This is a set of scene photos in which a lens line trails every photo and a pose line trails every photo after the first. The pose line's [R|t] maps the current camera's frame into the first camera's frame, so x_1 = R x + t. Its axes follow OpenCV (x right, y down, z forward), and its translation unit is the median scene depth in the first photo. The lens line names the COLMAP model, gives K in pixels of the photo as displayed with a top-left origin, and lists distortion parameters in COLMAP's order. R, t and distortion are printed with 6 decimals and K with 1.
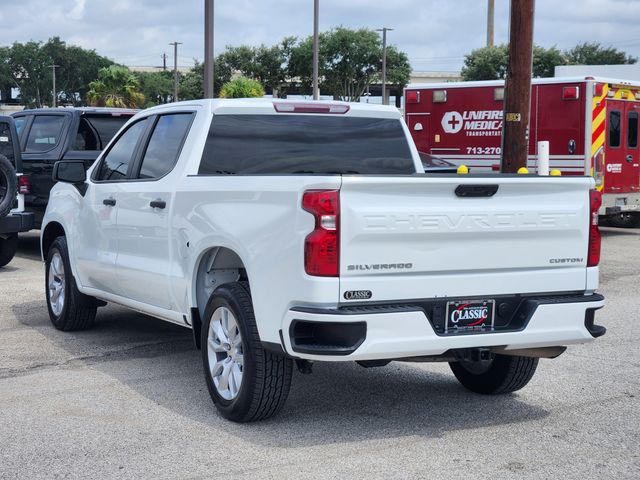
lens RADIAL K [[1280.9, 0, 281.2], [0, 1280.9, 239.6], [0, 0, 1]] dist [-0.578461, 5.893588]
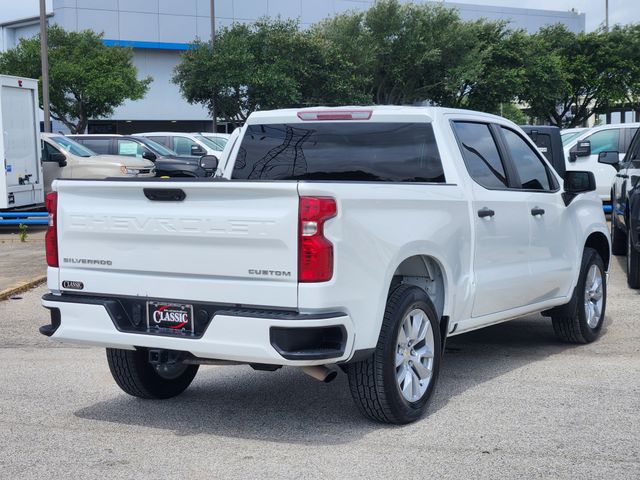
lens RADIAL K [[1280.9, 0, 281.2], [0, 1280.9, 239.6], [0, 0, 1]] dist [-0.578461, 5.893588]
pose [[0.566950, 0.045890, -0.822473, 1.034589], [-0.054626, 0.998344, 0.018047, -0.025820], [0.821939, 0.034696, 0.568517, 0.491978]]
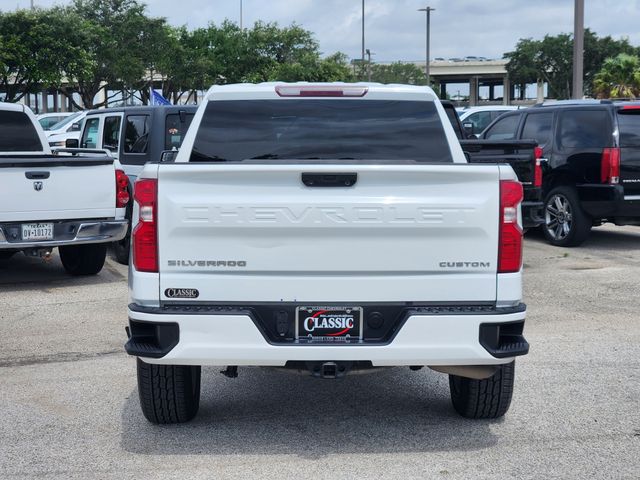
lens RADIAL K [[1290.1, 0, 320.0], [0, 1290.1, 240.0], [0, 0, 1]] dist [-1.068125, 10.515370]
pose [[0.910932, 0.025912, -0.411743, 0.502965], [-0.023621, 0.999664, 0.010653, -0.006705], [0.411881, 0.000022, 0.911238, 0.198756]]
